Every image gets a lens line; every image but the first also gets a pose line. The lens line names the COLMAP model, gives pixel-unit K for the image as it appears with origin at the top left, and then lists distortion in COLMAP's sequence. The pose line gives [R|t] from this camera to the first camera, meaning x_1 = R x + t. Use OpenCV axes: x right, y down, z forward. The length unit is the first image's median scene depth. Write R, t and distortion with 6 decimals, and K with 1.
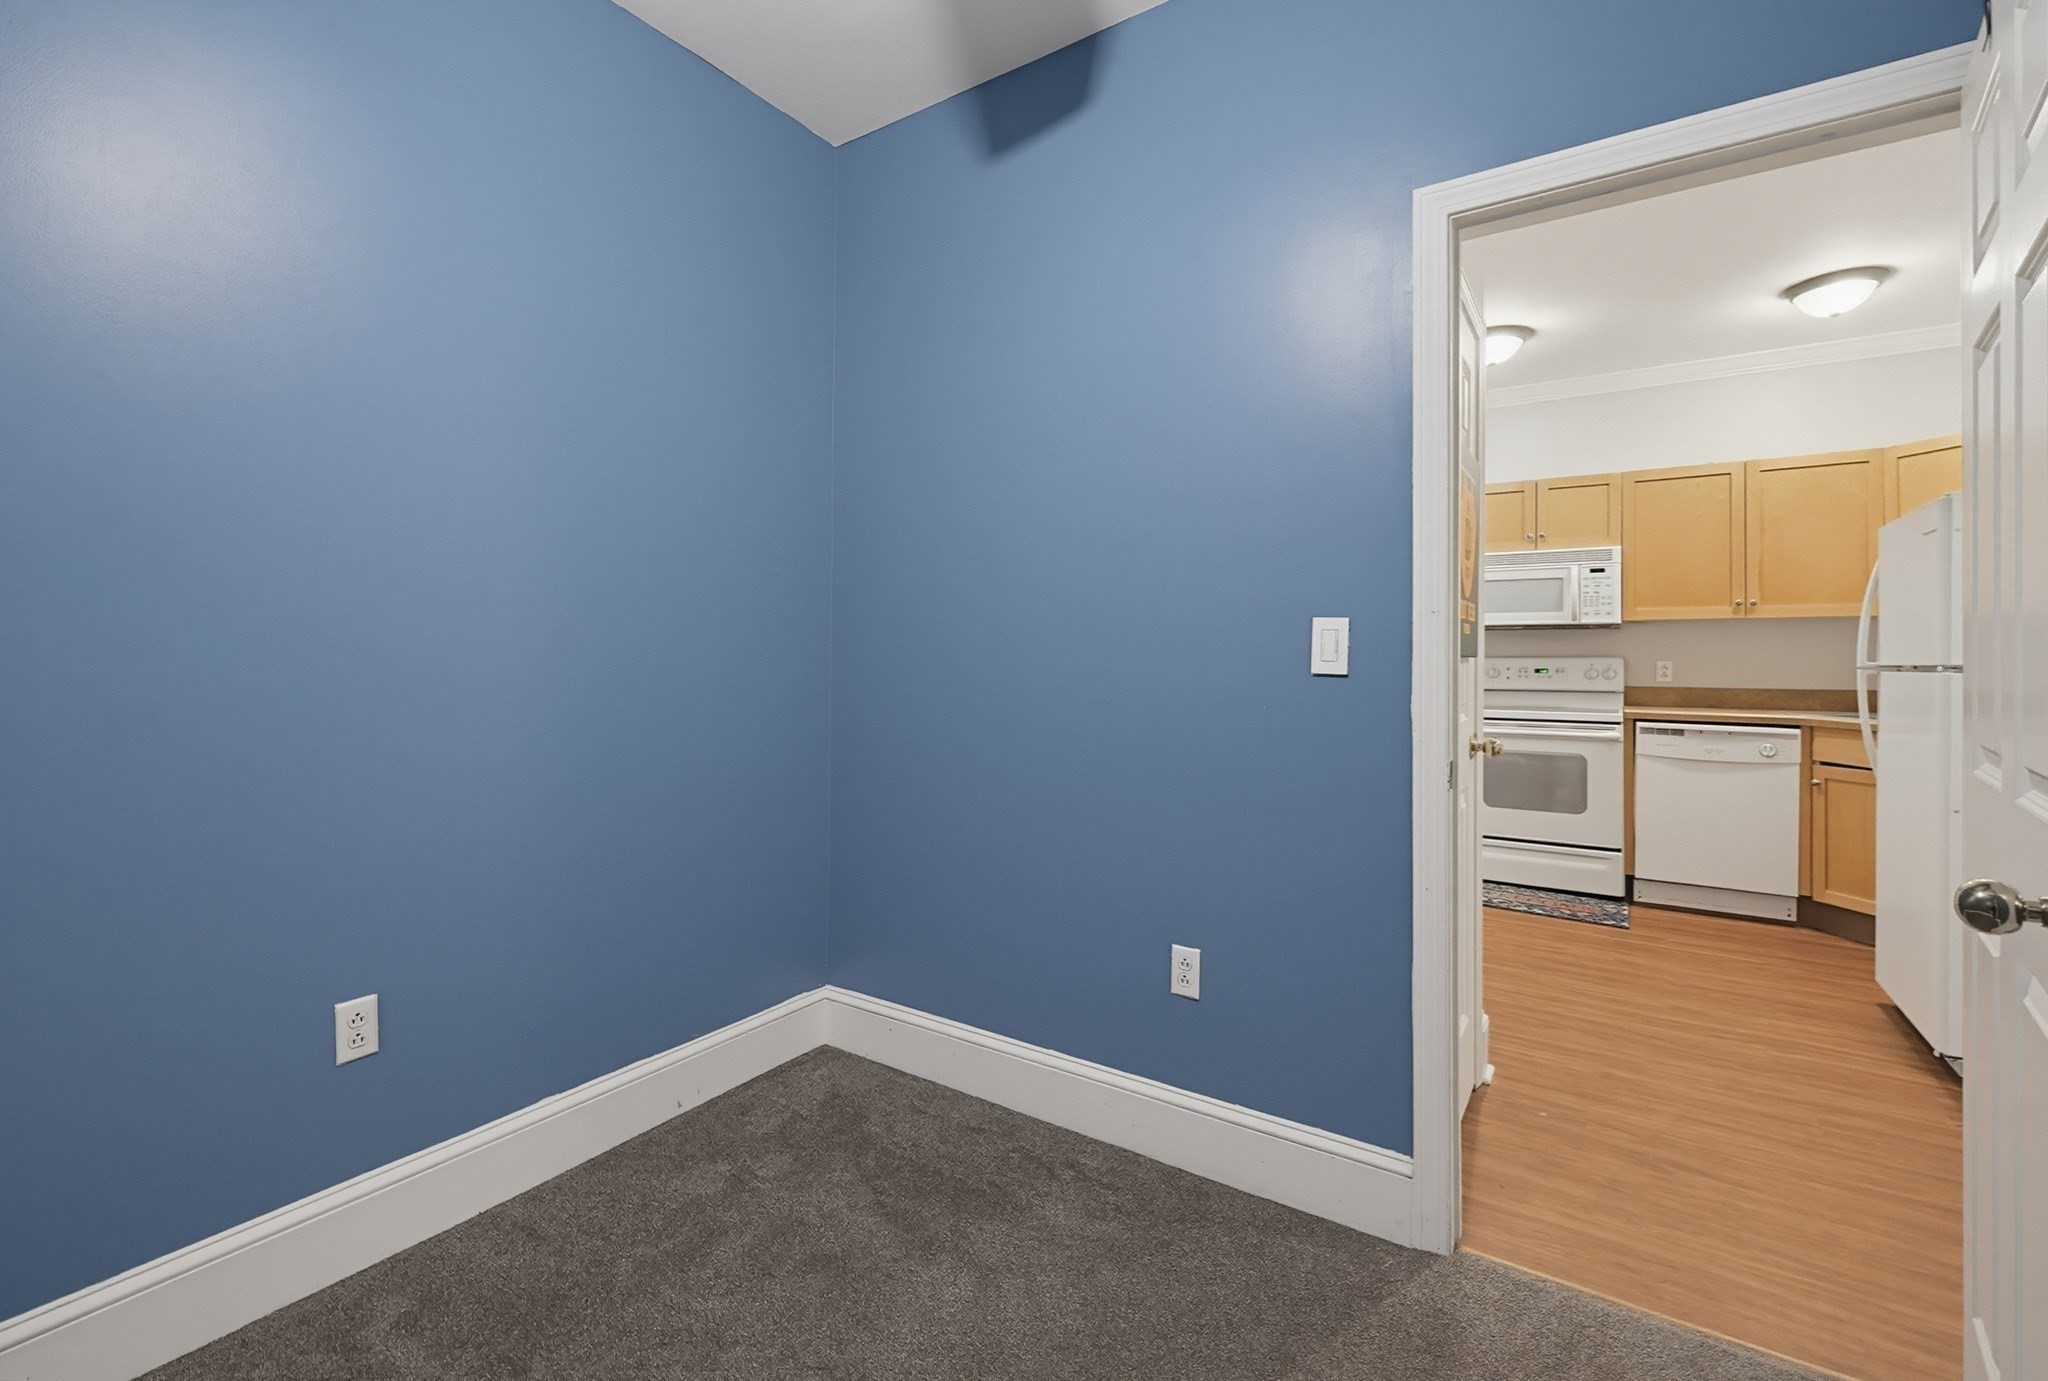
lens RADIAL K [[887.6, 0, 1045.2], [0, 887.6, 648.8], [0, 0, 1]] dist [-0.000152, -0.000748]
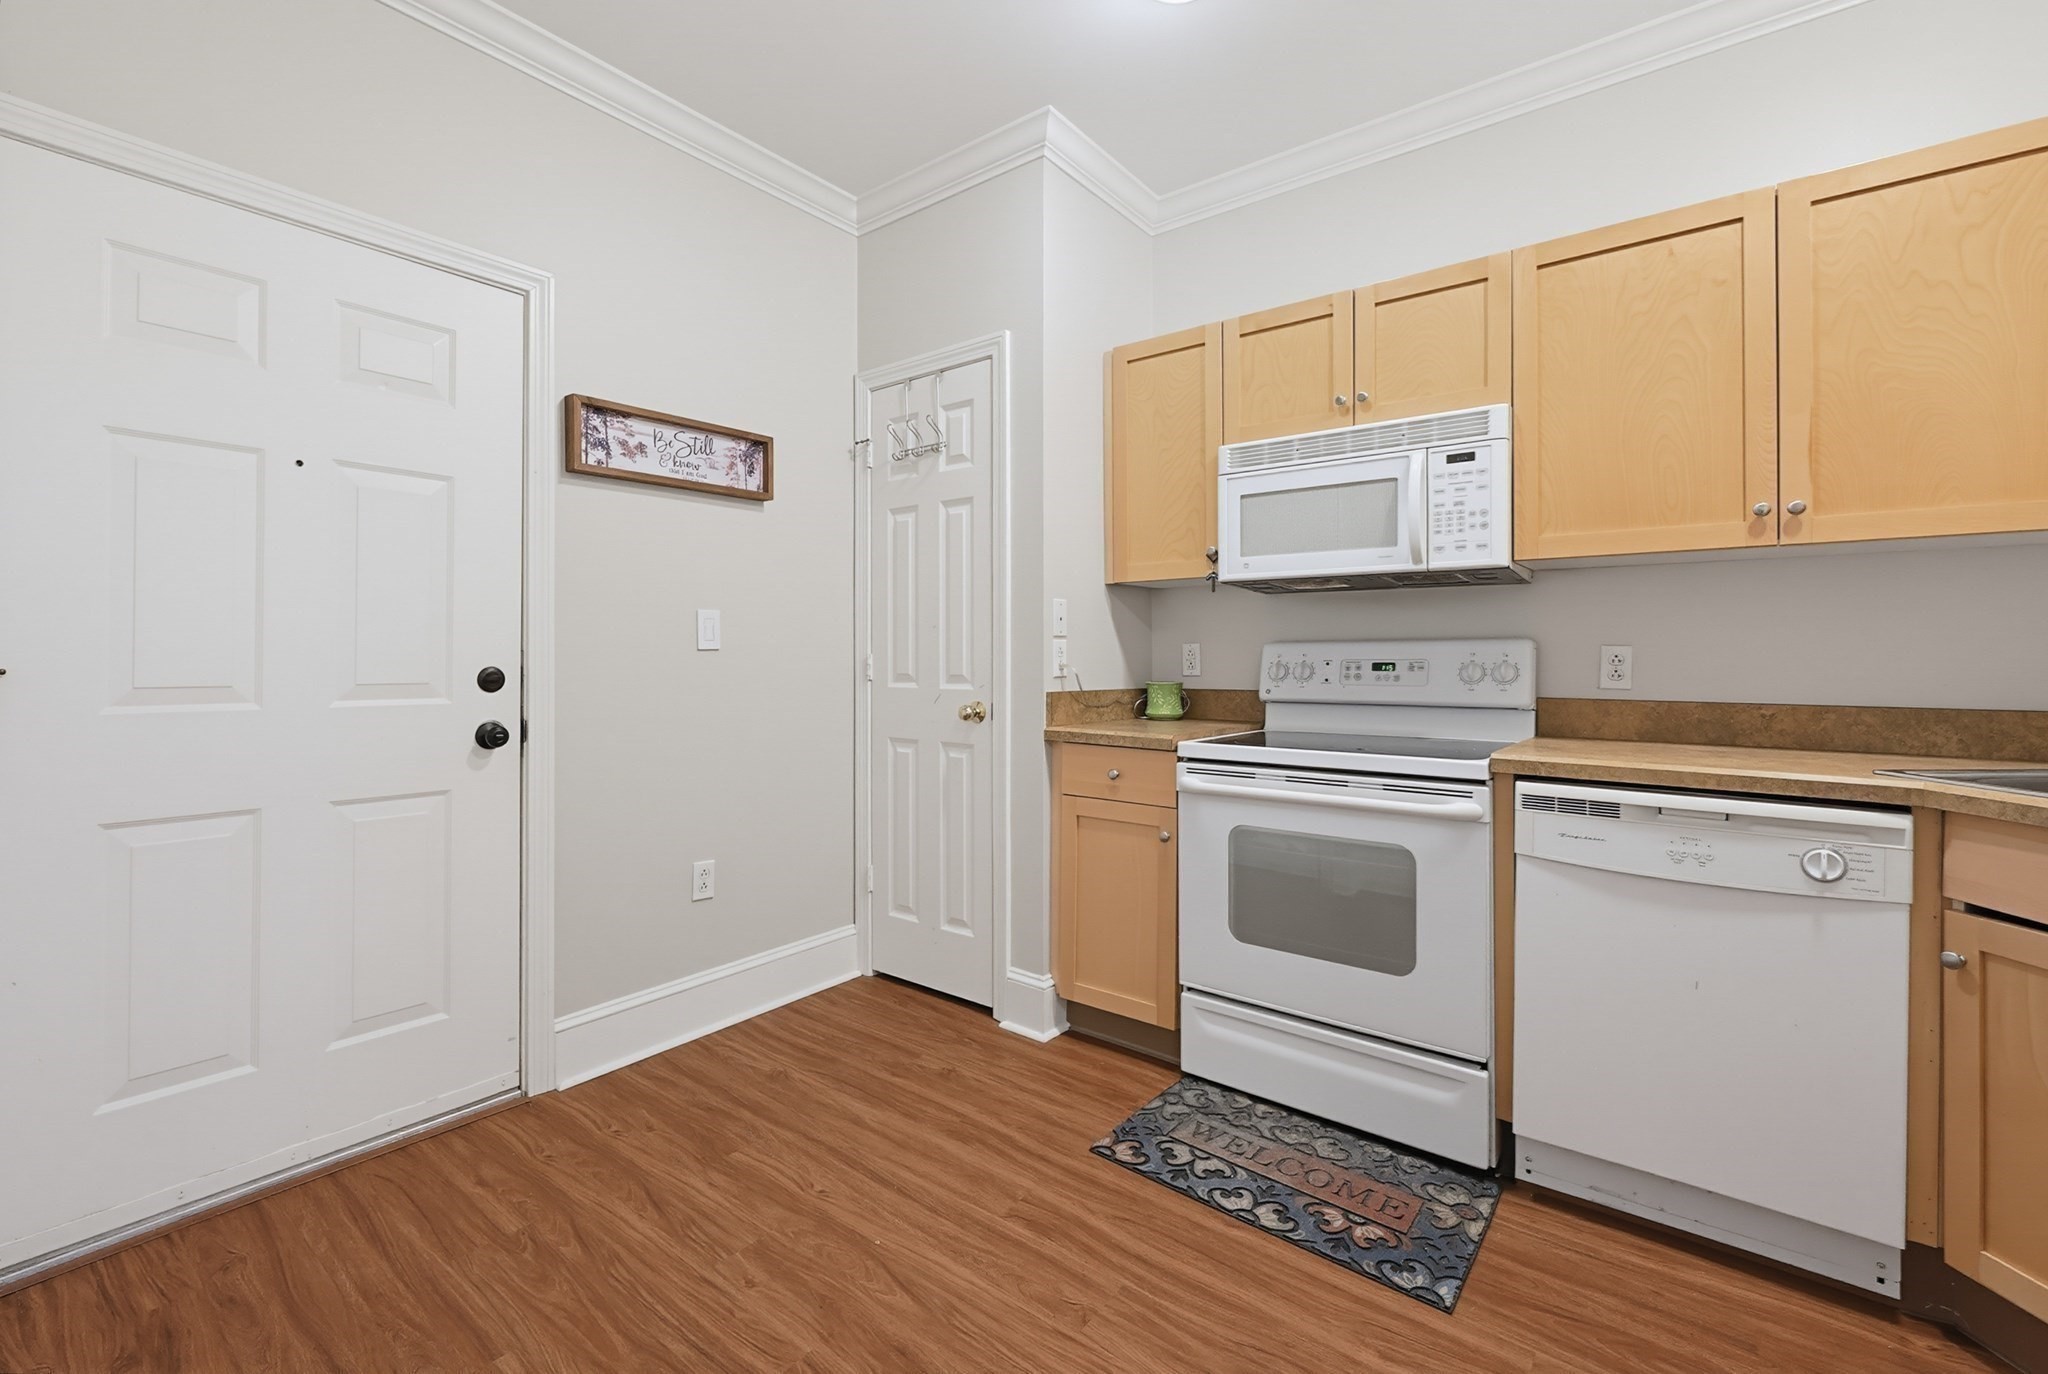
lens RADIAL K [[887.6, 0, 1045.1], [0, 887.6, 650.9], [0, 0, 1]] dist [-0.000152, -0.000748]
pose [[0.997249, -0.004915, -0.073955, 0.457087], [0.005241, 0.999977, 0.004224, 0.013803], [0.073933, -0.004600, 0.997253, 0.532244]]
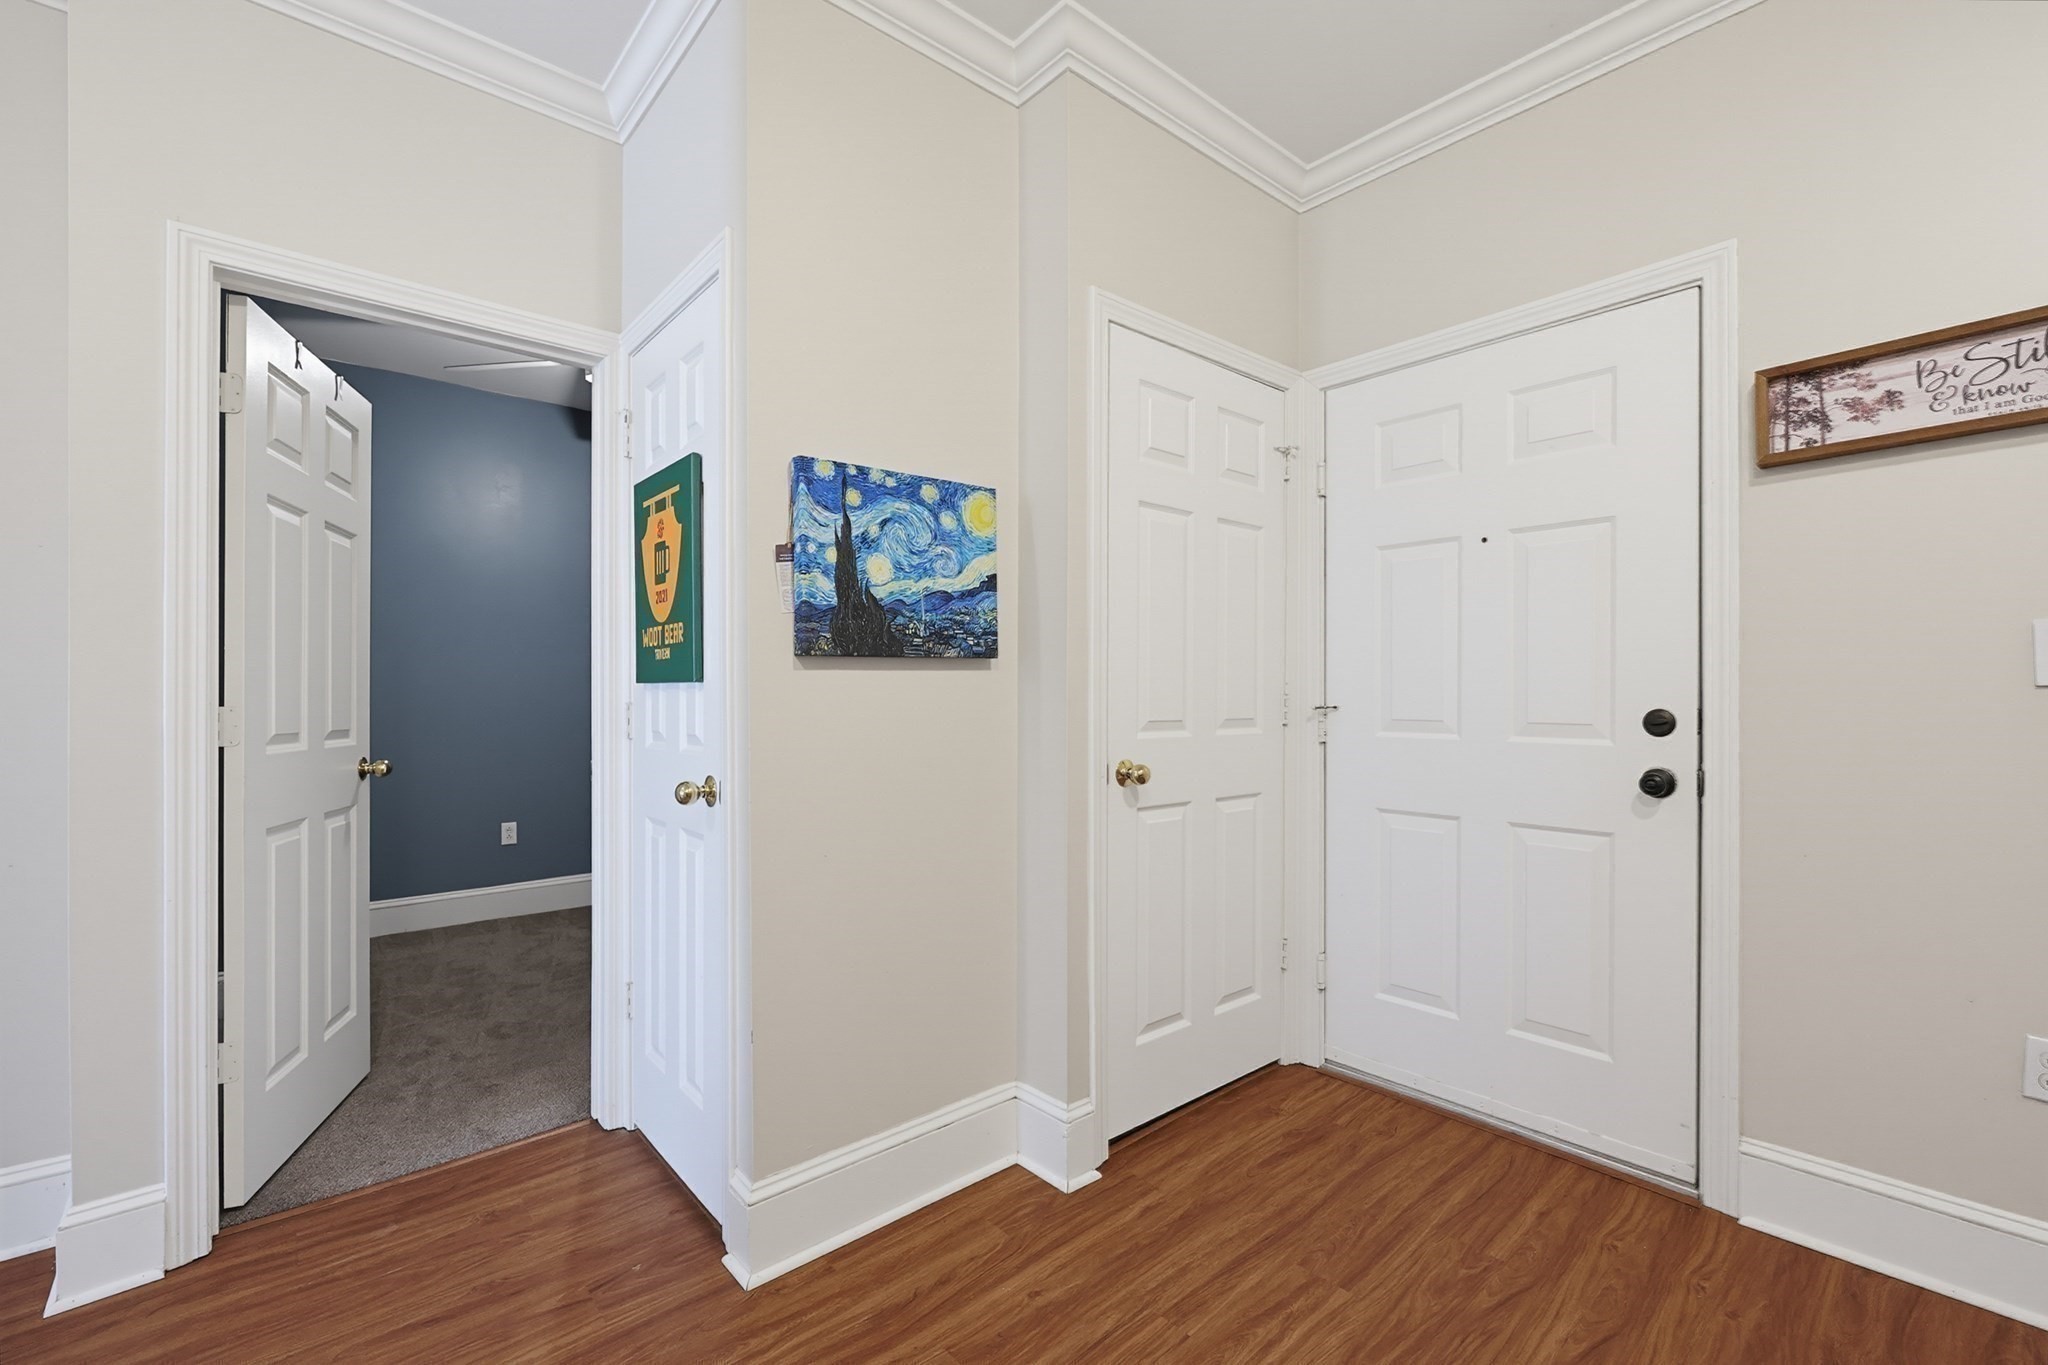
lens RADIAL K [[887.6, 0, 1040.4], [0, 887.6, 696.0], [0, 0, 1]] dist [-0.000152, -0.000748]
pose [[-0.276330, -0.009327, -0.961017, 0.644754], [0.007917, 0.999897, -0.011981, 0.019514], [0.961030, -0.010919, -0.276228, 0.829323]]
